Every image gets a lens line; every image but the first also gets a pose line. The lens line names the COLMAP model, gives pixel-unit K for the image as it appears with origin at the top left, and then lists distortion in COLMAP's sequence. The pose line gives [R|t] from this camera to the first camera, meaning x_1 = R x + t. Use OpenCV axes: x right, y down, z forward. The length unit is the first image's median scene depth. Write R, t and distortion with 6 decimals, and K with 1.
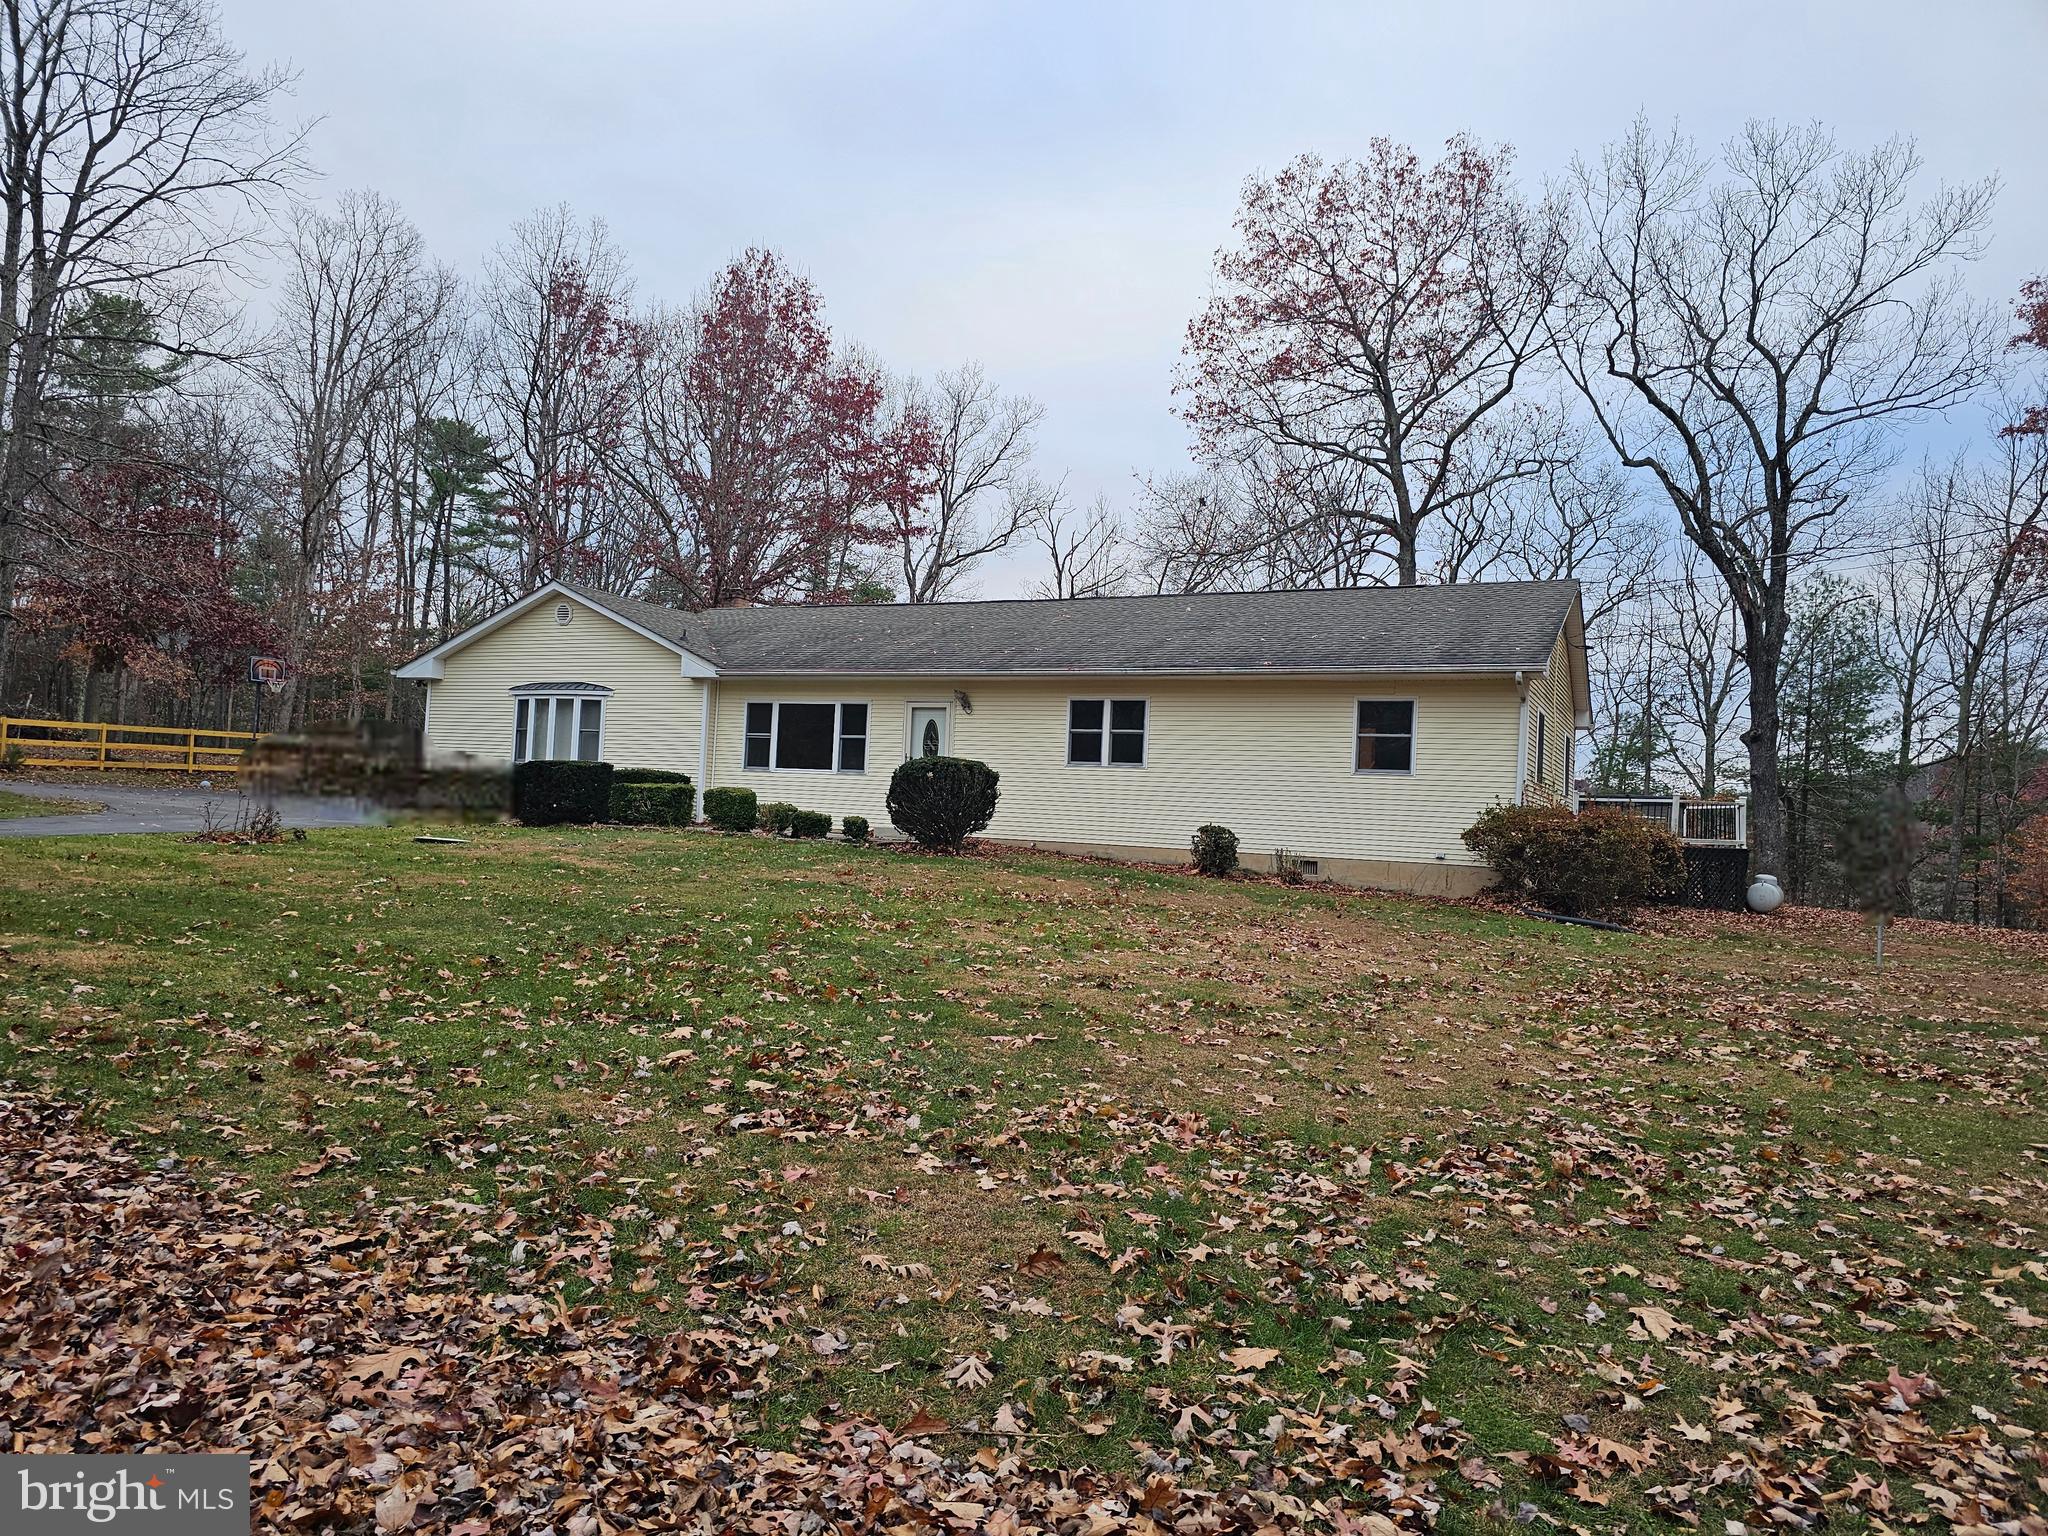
lens RADIAL K [[1366.0, 0, 1024.0], [0, 1366.0, 768.0], [0, 0, 1]] dist [-0.000467, -0.000514]
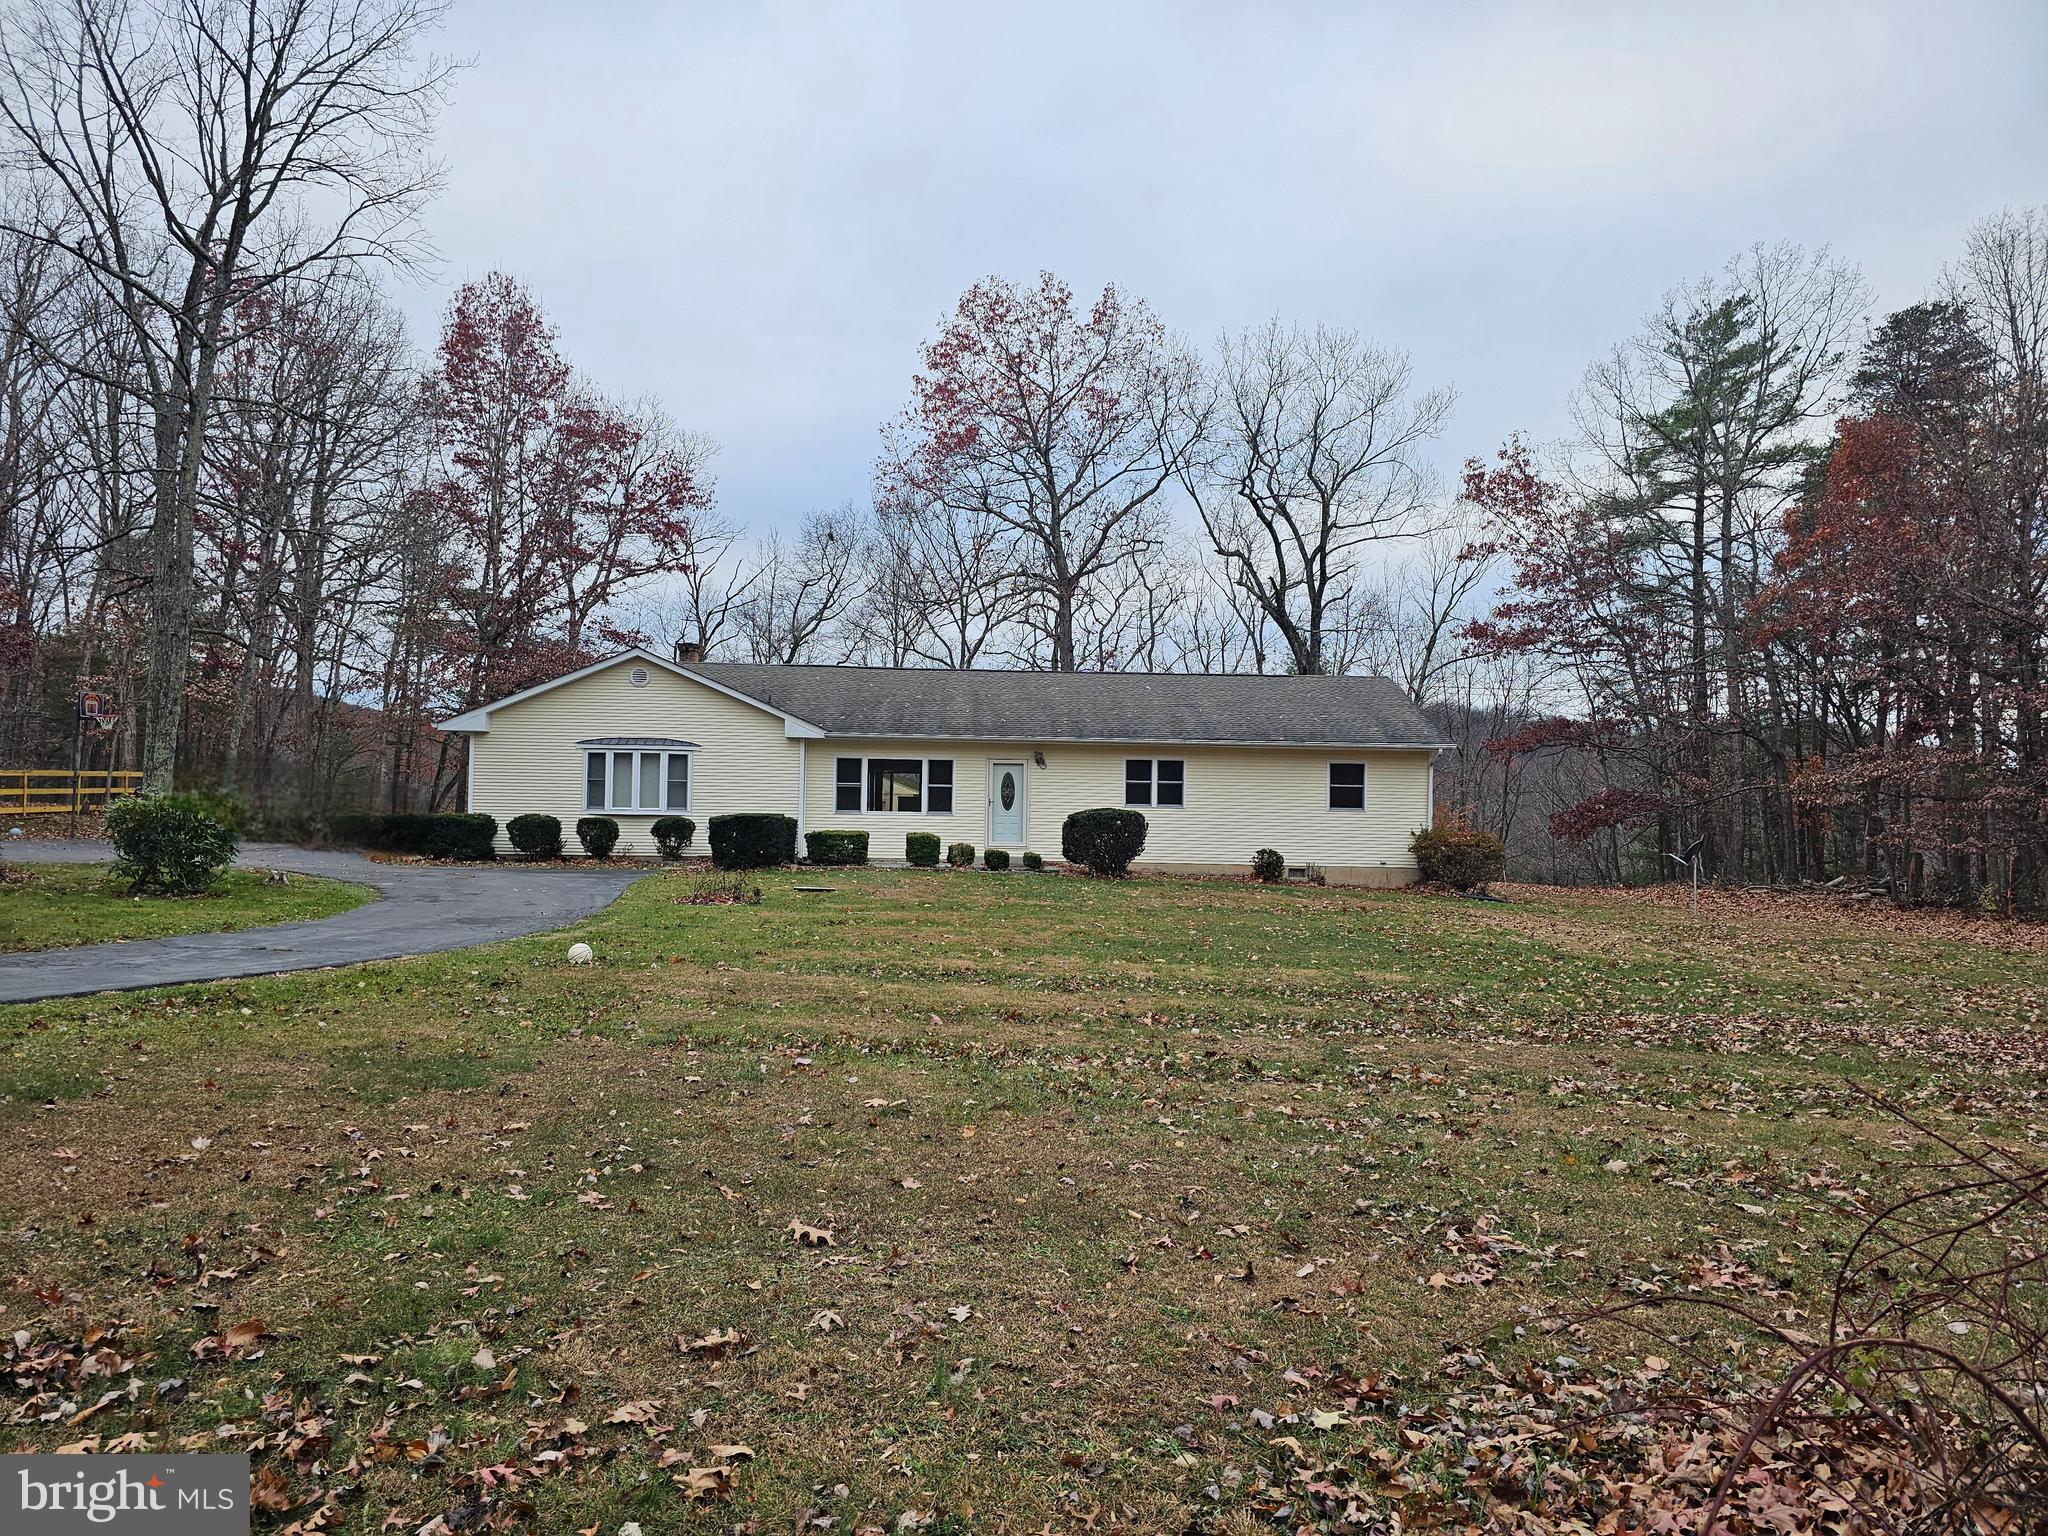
lens RADIAL K [[1361.2, 0, 991.8], [0, 1361.2, 764.7], [0, 0, 1]] dist [0.108764, -0.117067]
pose [[0.864545, -0.018913, 0.502200, -0.693499], [0.006164, 0.999616, 0.027034, -0.073619], [-0.502518, -0.020277, 0.864329, -0.119142]]
